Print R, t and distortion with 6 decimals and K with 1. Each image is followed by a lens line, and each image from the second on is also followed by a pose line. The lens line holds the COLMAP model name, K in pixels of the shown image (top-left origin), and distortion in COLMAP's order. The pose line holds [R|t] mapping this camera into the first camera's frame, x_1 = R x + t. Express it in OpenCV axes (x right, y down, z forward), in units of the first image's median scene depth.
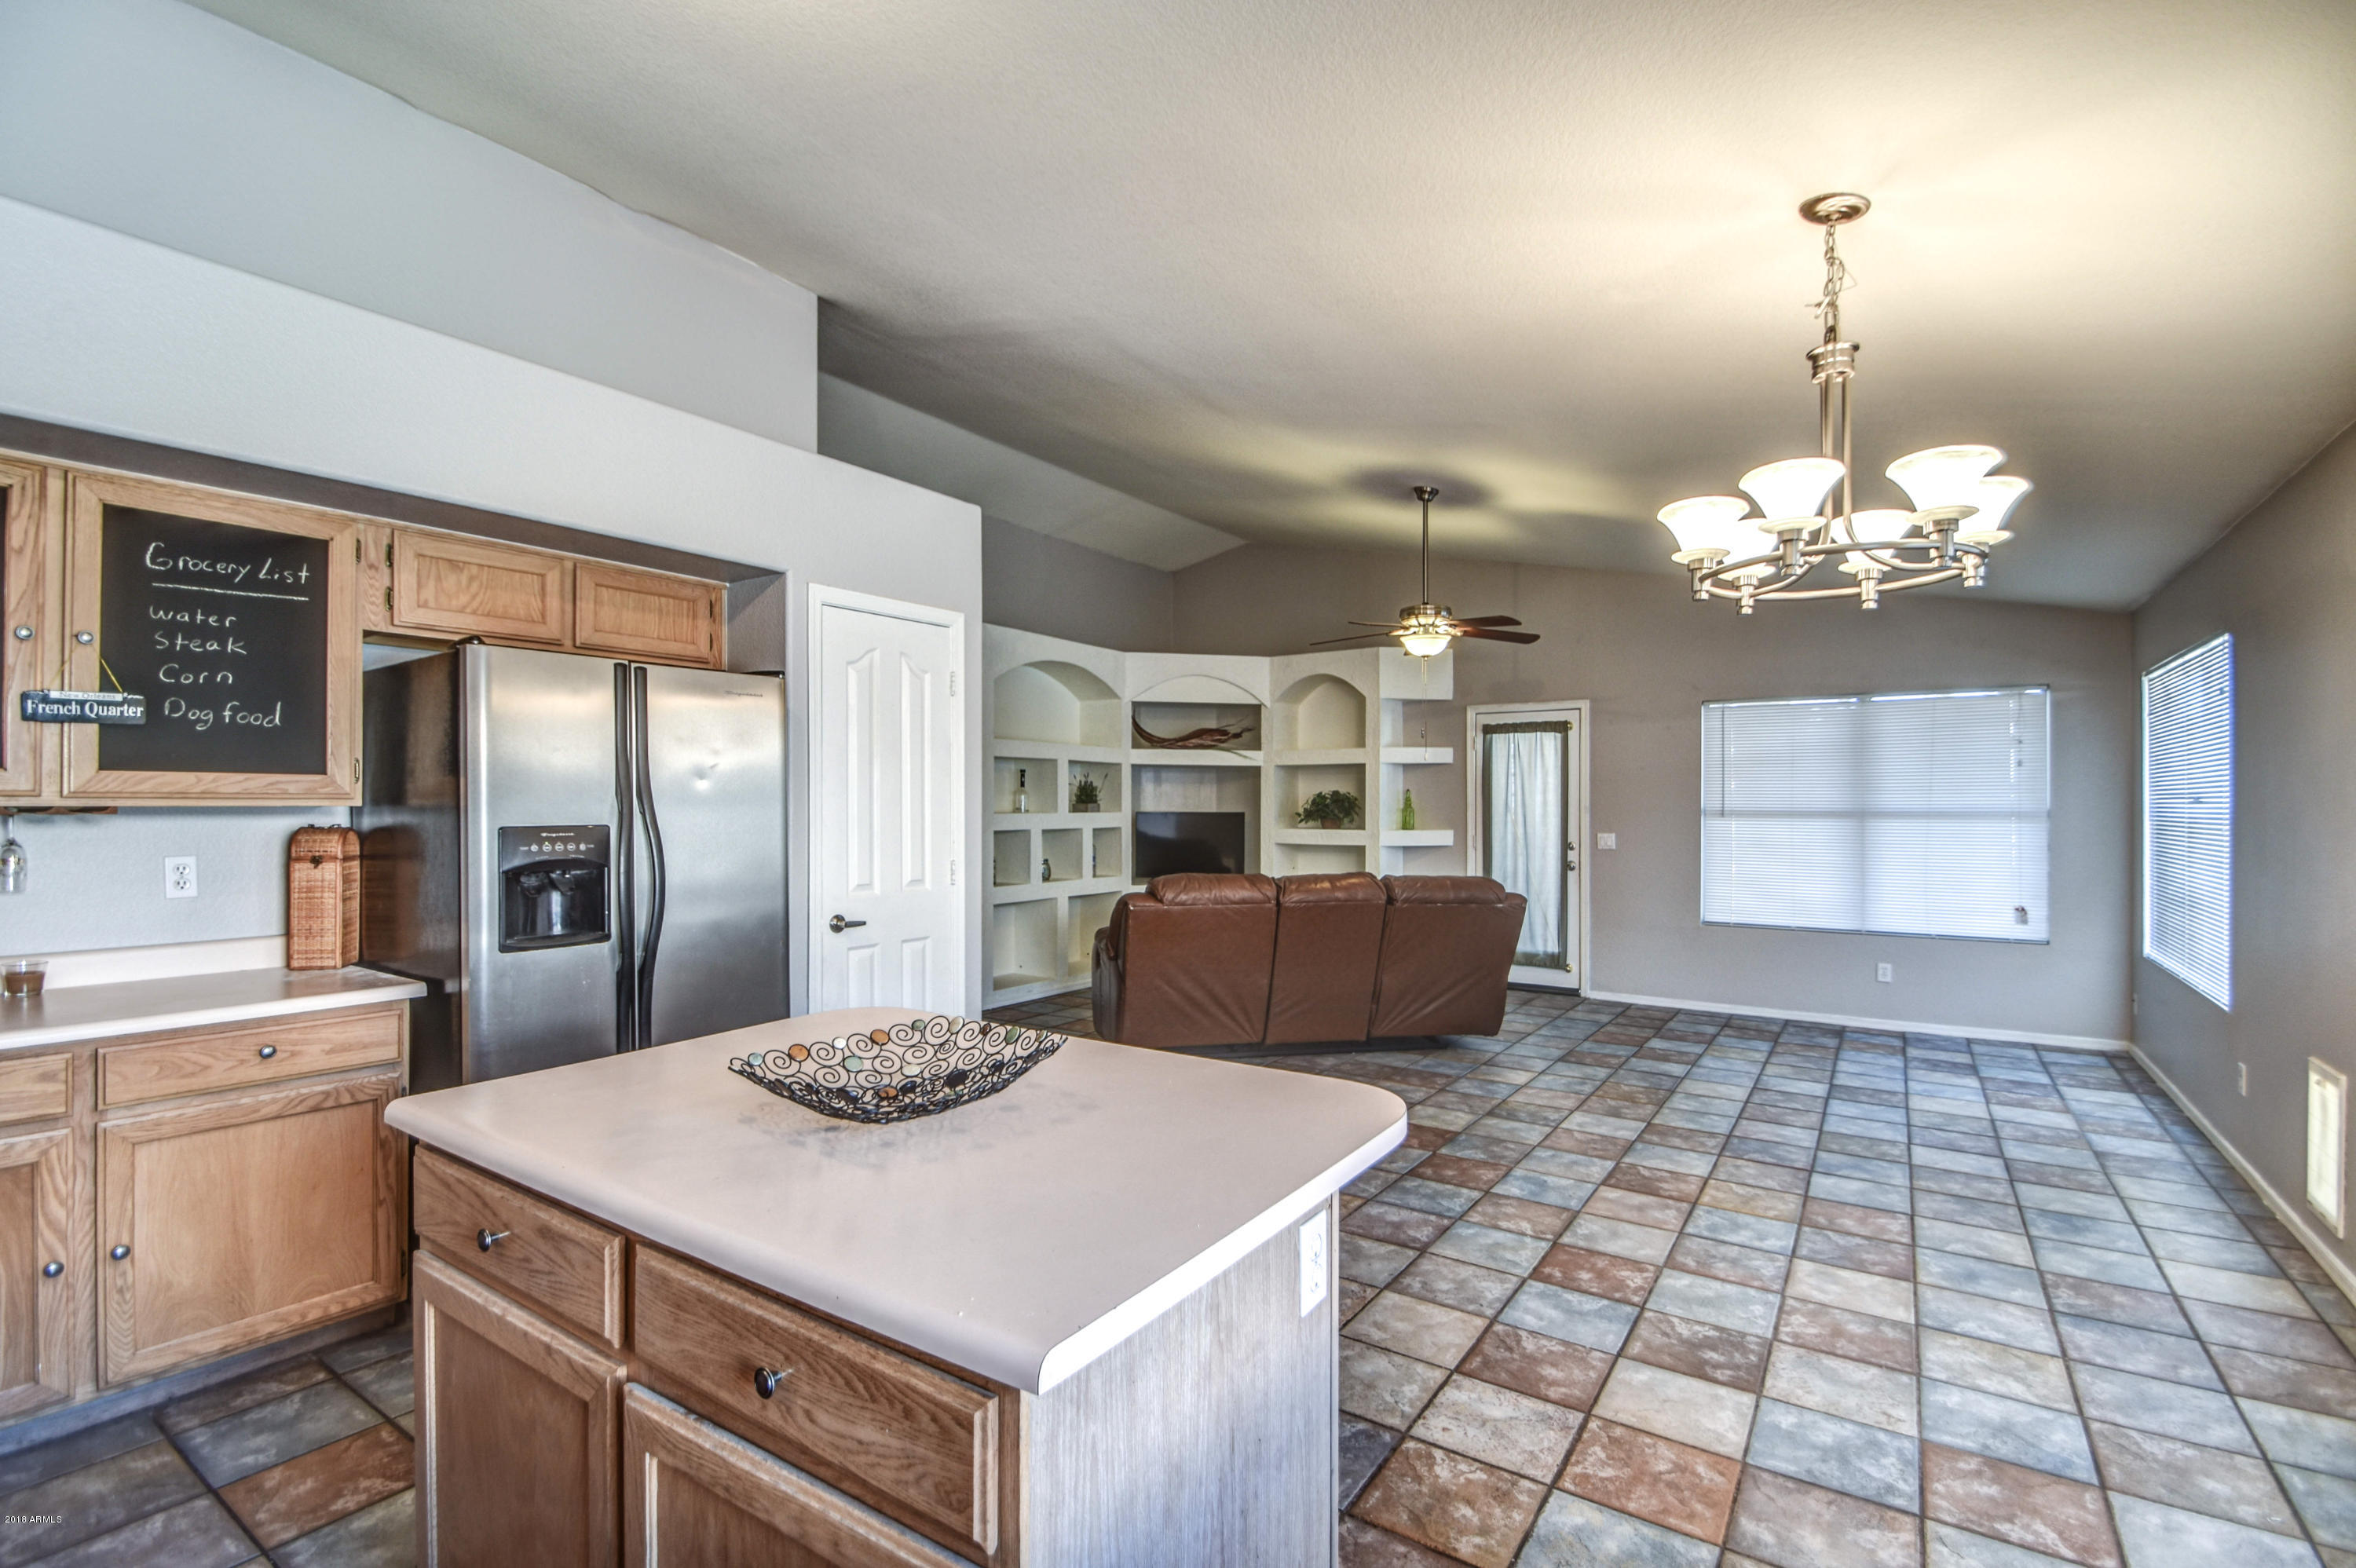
lens RADIAL K [[1041.3, 0, 1174.8], [0, 1041.3, 803.8], [0, 0, 1]] dist [0.013737, -0.016609]
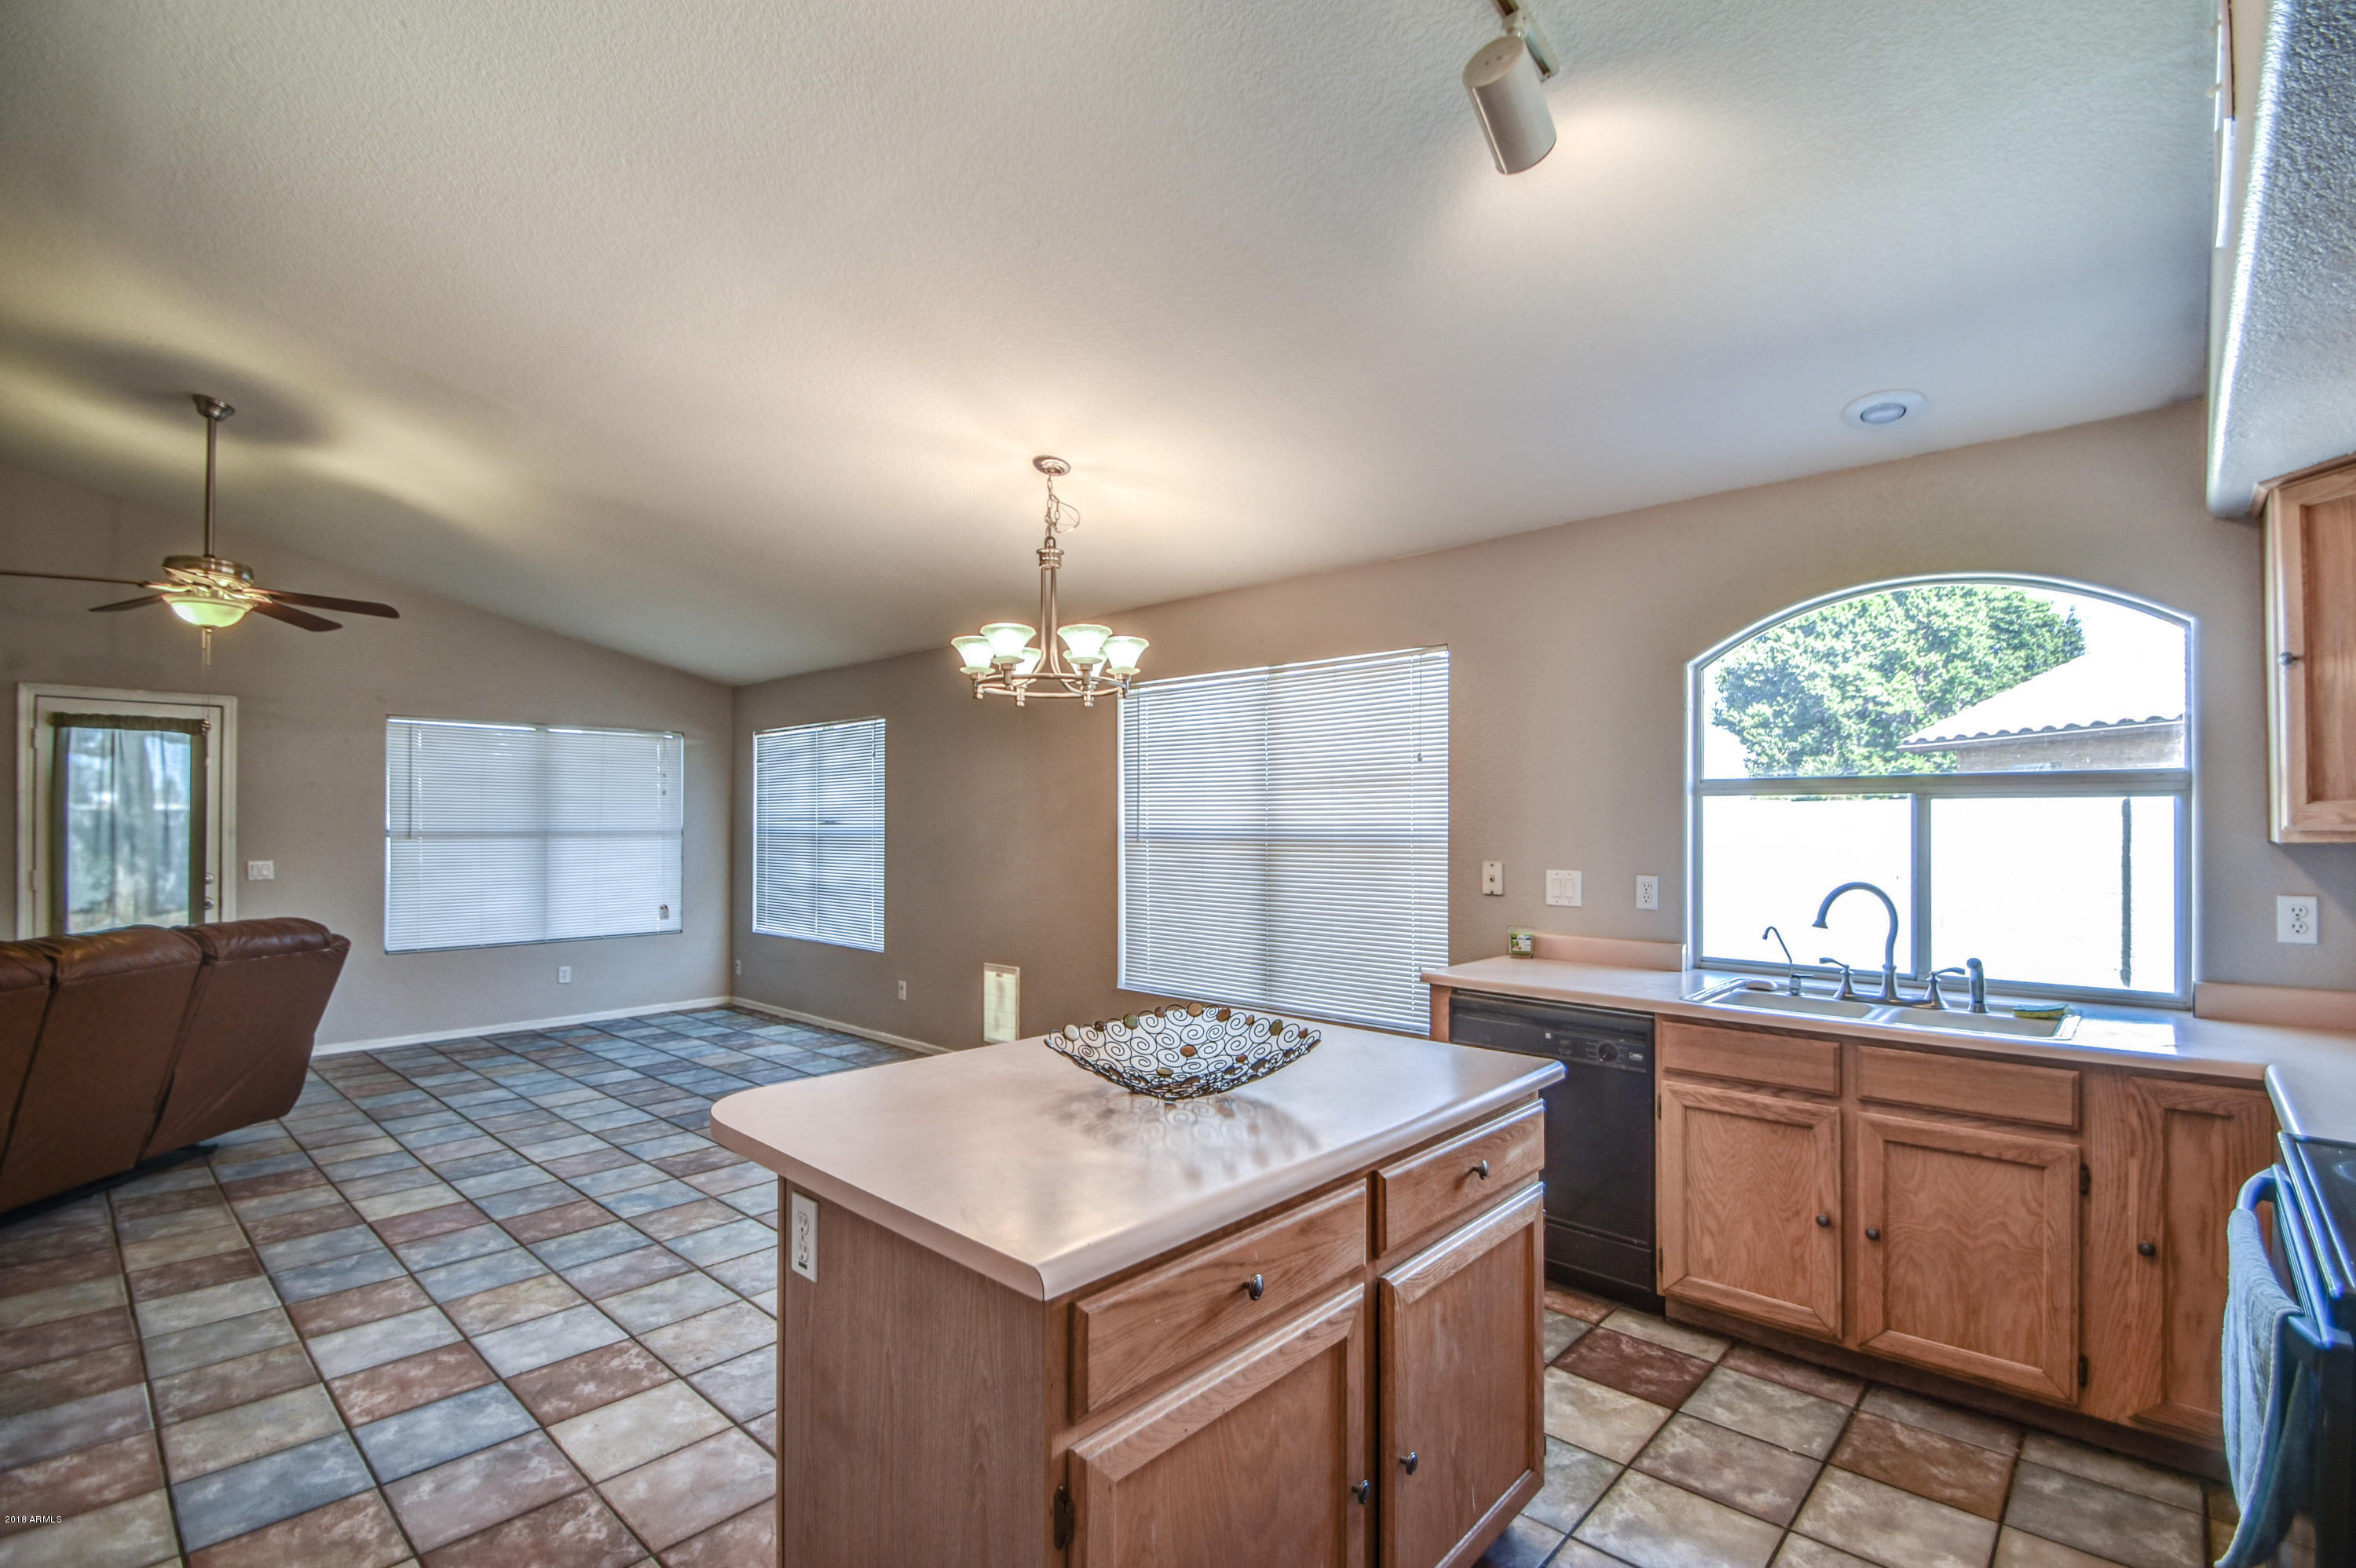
lens RADIAL K [[1085.3, 0, 1130.2], [0, 1085.3, 817.3], [0, 0, 1]] dist [-0.001497, -0.017603]
pose [[0.163642, 0.003438, 0.986514, -0.454065], [0.000036, 0.999994, -0.003491, -0.004279], [-0.986520, 0.000607, 0.163641, 0.256019]]
